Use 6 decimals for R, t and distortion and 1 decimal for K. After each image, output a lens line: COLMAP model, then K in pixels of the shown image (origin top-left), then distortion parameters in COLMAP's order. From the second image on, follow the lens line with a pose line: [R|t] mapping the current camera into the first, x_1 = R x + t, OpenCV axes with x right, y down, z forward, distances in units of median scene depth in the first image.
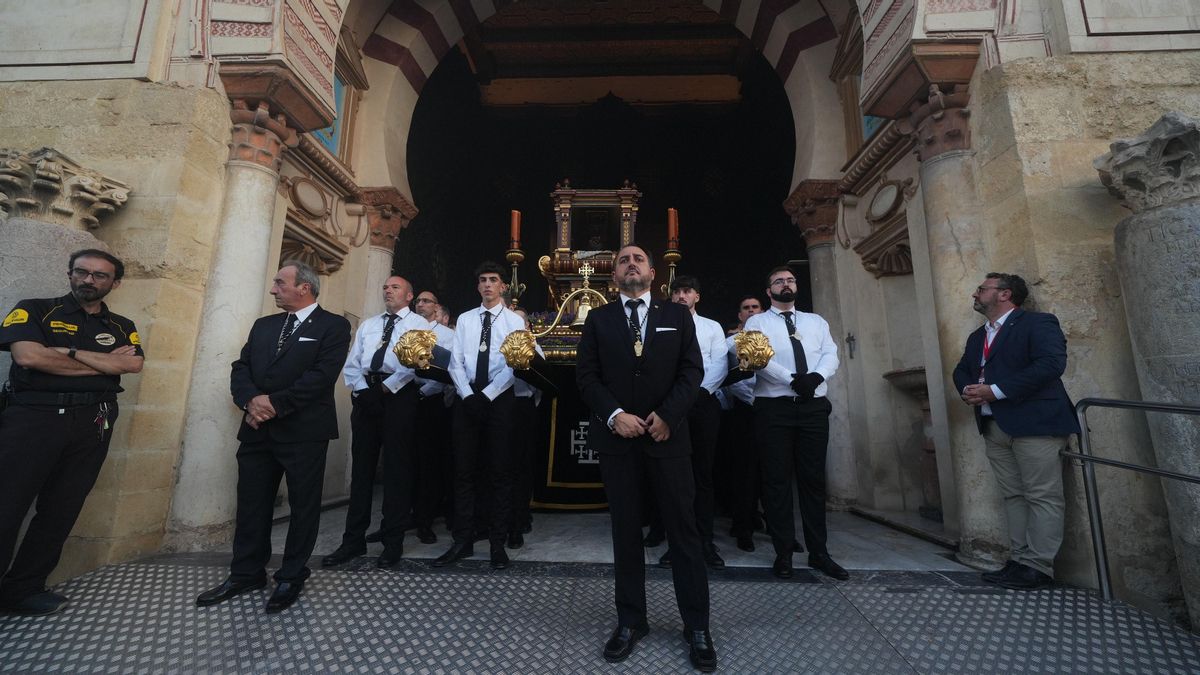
lens RADIAL K [[461.3, 0, 600.0], [0, 461.3, 337.5], [0, 0, 1]] dist [-0.002343, -0.000100]
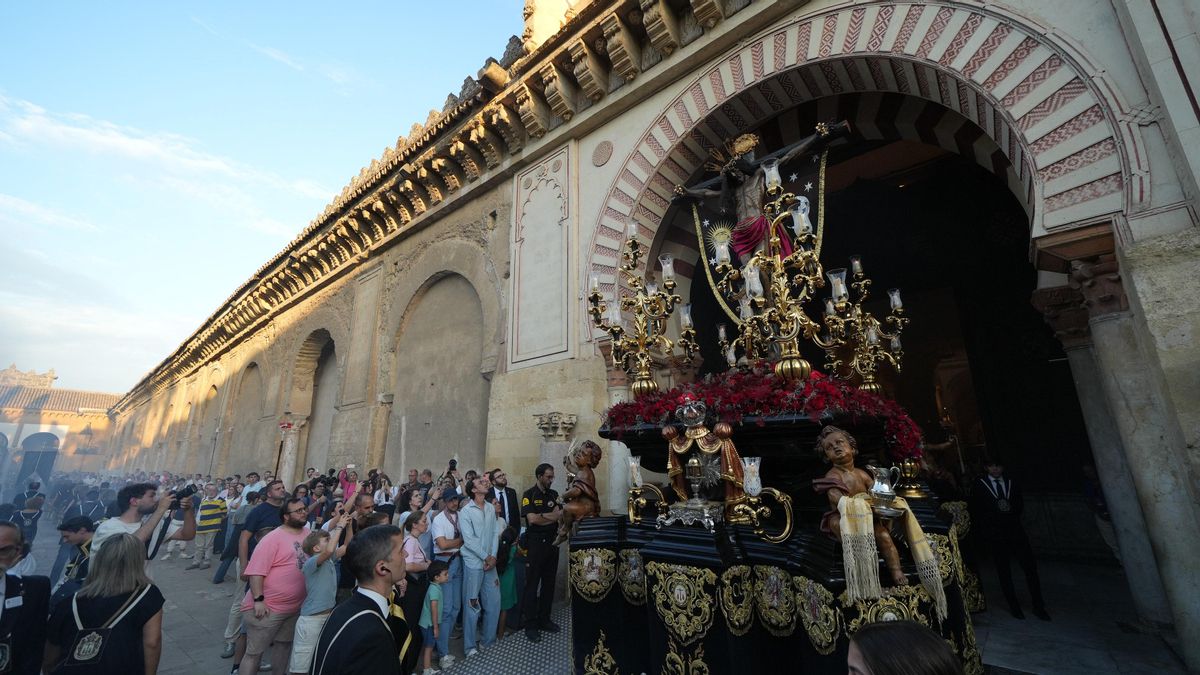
lens RADIAL K [[477.7, 0, 600.0], [0, 477.7, 337.5], [0, 0, 1]] dist [-0.000246, 0.000471]
pose [[0.785579, -0.180880, -0.591733, 0.444268], [0.128666, 0.983168, -0.129718, -0.341875], [0.605236, 0.025767, 0.795629, -0.692792]]
